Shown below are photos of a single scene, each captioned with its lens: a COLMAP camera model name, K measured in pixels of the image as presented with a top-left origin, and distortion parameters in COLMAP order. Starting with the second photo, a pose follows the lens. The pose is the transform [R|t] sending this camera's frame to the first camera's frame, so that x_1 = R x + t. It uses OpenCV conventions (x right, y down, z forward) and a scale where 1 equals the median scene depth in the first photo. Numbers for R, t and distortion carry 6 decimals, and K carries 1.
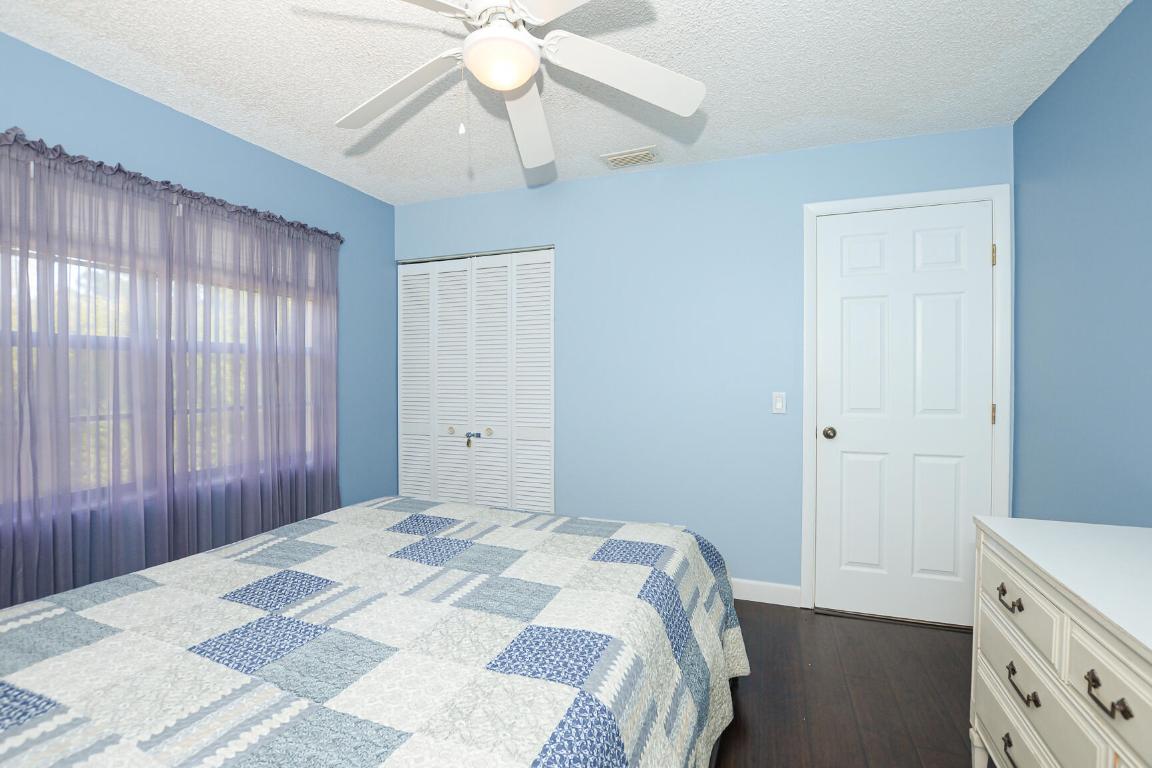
lens RADIAL K [[513.7, 0, 576.0], [0, 513.7, 384.0], [0, 0, 1]] dist [-0.019149, 0.000510]
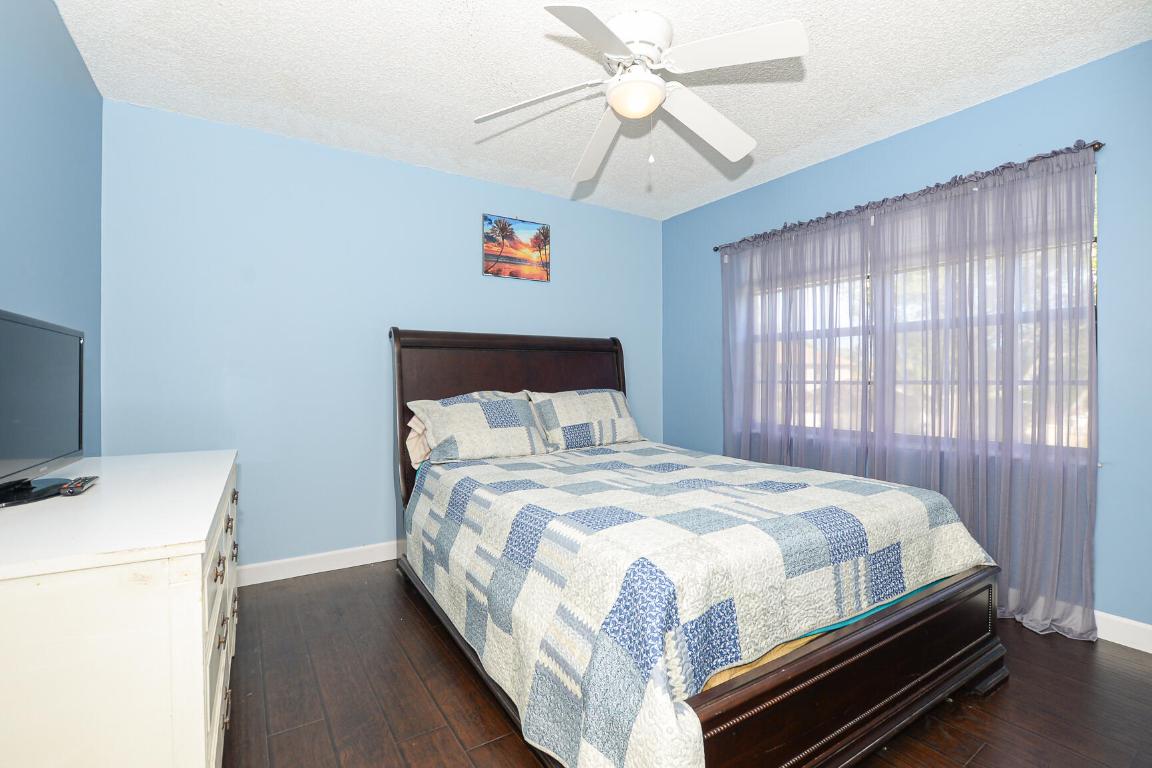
lens RADIAL K [[513.7, 0, 576.0], [0, 513.7, 384.0], [0, 0, 1]] dist [-0.019149, 0.000510]
pose [[-0.602890, 0.018397, -0.797612, 0.653849], [-0.005182, 0.999623, 0.026973, 0.034573], [0.797808, 0.020395, -0.602567, 1.097591]]
